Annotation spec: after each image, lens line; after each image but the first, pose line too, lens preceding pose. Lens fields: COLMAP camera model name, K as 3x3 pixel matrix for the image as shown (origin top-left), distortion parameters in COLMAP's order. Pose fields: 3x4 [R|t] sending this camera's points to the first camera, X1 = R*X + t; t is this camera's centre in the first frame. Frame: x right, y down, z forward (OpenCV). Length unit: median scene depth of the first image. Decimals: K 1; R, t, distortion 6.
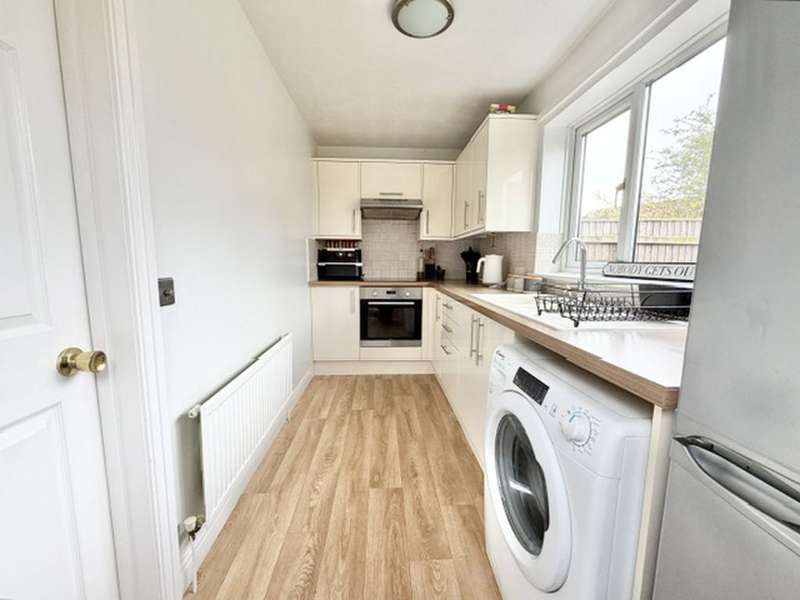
lens RADIAL K [[323.9, 0, 400.0], [0, 323.9, 300.0], [0, 0, 1]] dist [-0.000489, -0.000150]
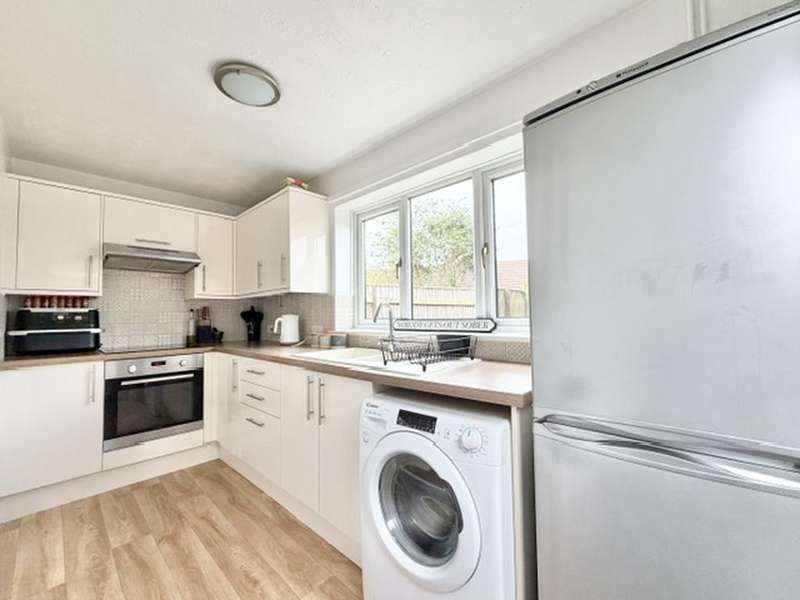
lens RADIAL K [[330.0, 0, 400.0], [0, 330.0, 300.0], [0, 0, 1]] dist [0.001460, 0.000079]
pose [[0.727589, 0.012808, 0.685894, -0.167883], [0.106235, 0.985661, -0.131098, -0.012027], [-0.677738, 0.168251, 0.715796, 0.018931]]
